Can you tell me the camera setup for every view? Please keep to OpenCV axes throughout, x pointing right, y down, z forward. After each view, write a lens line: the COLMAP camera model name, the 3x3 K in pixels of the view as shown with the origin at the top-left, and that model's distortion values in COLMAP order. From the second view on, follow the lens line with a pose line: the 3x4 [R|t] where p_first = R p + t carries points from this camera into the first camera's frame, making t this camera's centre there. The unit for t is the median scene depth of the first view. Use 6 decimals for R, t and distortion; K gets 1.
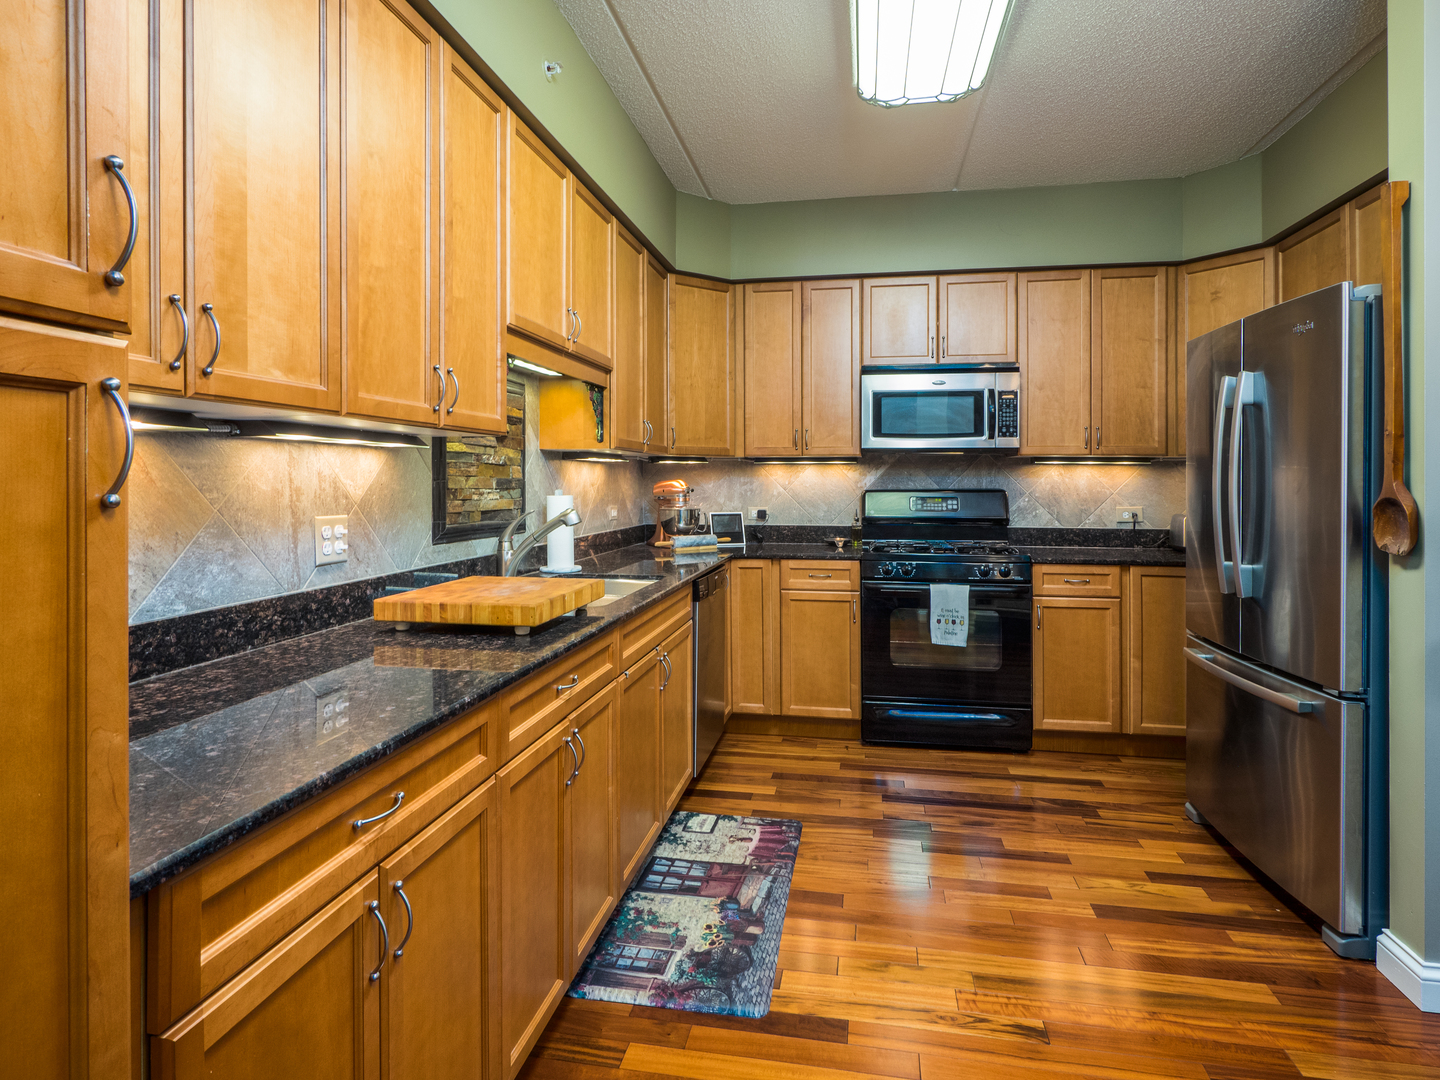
lens RADIAL K [[762.7, 0, 725.8], [0, 762.7, 553.9], [0, 0, 1]] dist [0.001348, -0.000175]
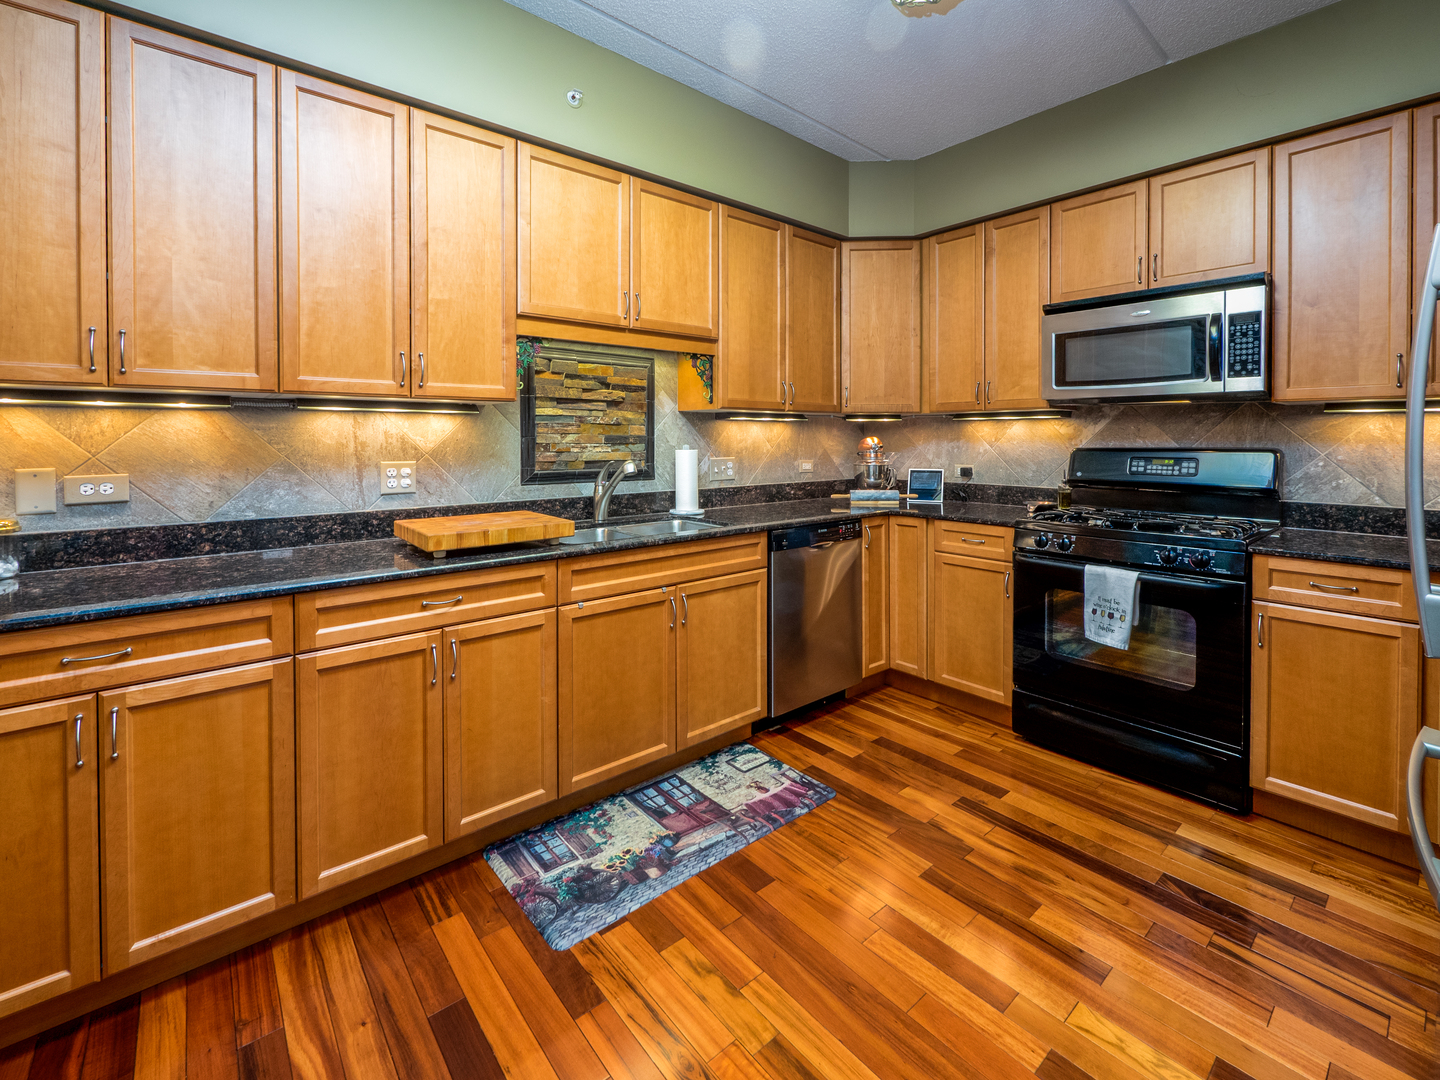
lens RADIAL K [[621.9, 0, 723.5], [0, 621.9, 496.5], [0, 0, 1]] dist [-0.004262, 0.000035]
pose [[0.780263, 0.057975, -0.622759, 0.467001], [-0.059164, 0.998071, 0.018787, -0.027431], [0.622647, 0.022185, 0.782188, 0.302493]]
